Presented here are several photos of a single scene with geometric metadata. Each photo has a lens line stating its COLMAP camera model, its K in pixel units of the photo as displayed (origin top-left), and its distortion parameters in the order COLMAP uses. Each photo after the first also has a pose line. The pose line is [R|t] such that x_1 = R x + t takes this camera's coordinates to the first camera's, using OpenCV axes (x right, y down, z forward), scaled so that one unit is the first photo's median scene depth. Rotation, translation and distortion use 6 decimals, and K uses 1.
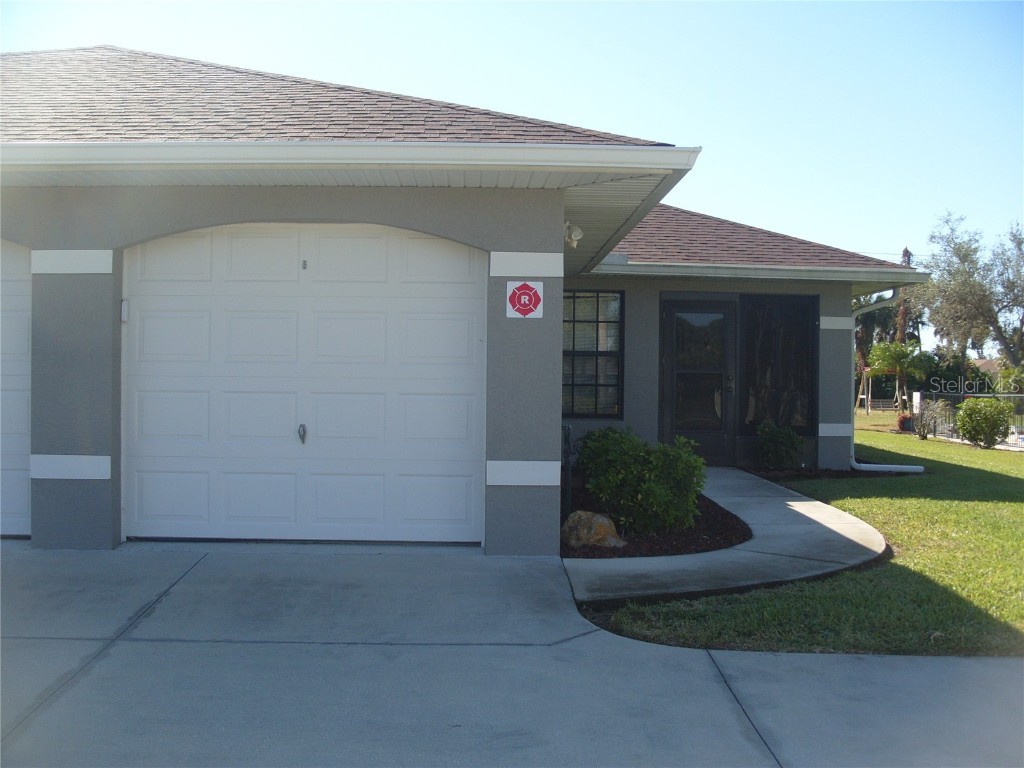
lens RADIAL K [[1110.7, 0, 515.7], [0, 1110.7, 382.6], [0, 0, 1]] dist [-0.213844, 0.263023]
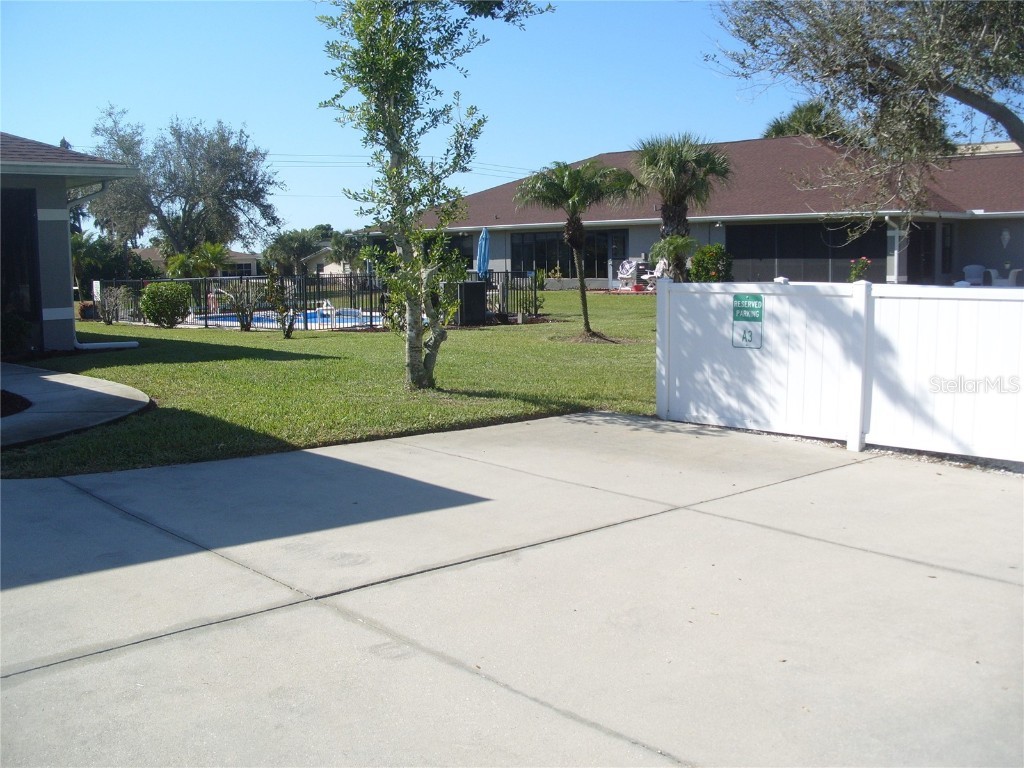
lens RADIAL K [[1110.7, 0, 515.7], [0, 1110.7, 382.6], [0, 0, 1]] dist [-0.213844, 0.263023]
pose [[0.735095, -0.102763, 0.670130, -0.092111], [0.035250, 0.992902, 0.113593, 0.005399], [-0.677047, -0.059879, 0.733500, -0.092472]]
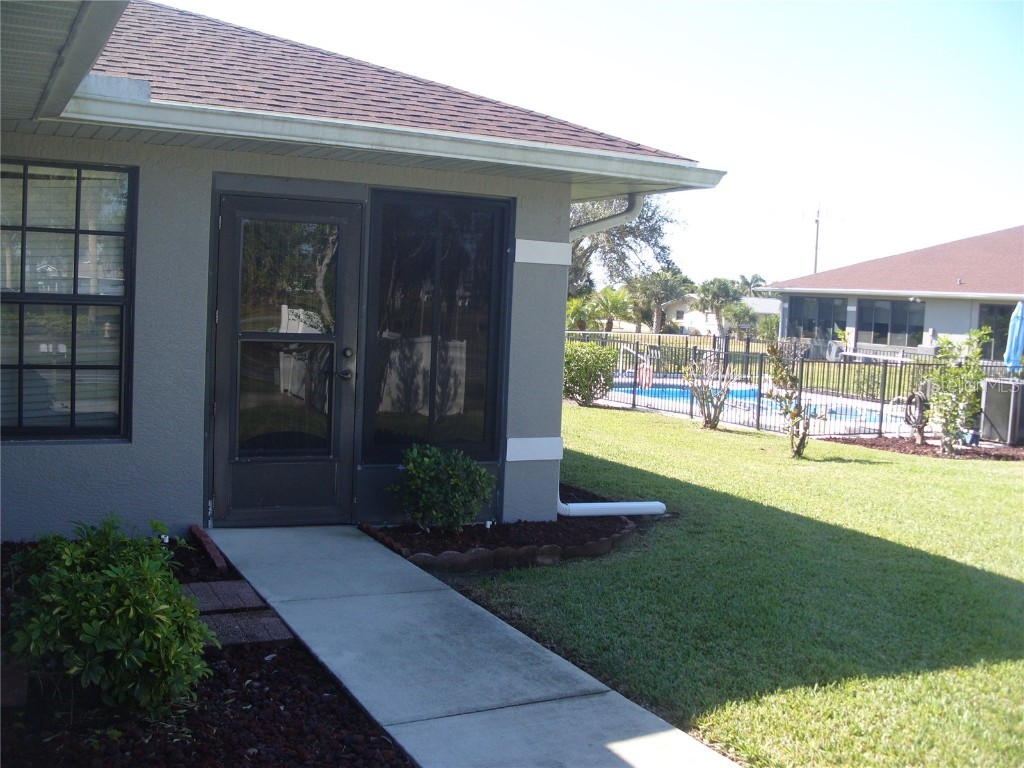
lens RADIAL K [[1110.7, 0, 515.7], [0, 1110.7, 382.6], [0, 0, 1]] dist [-0.213844, 0.263023]
pose [[0.900496, -0.004842, 0.434837, 0.039861], [-0.030667, 0.996741, 0.074607, -0.028853], [-0.433782, -0.080518, 0.897413, 0.474687]]
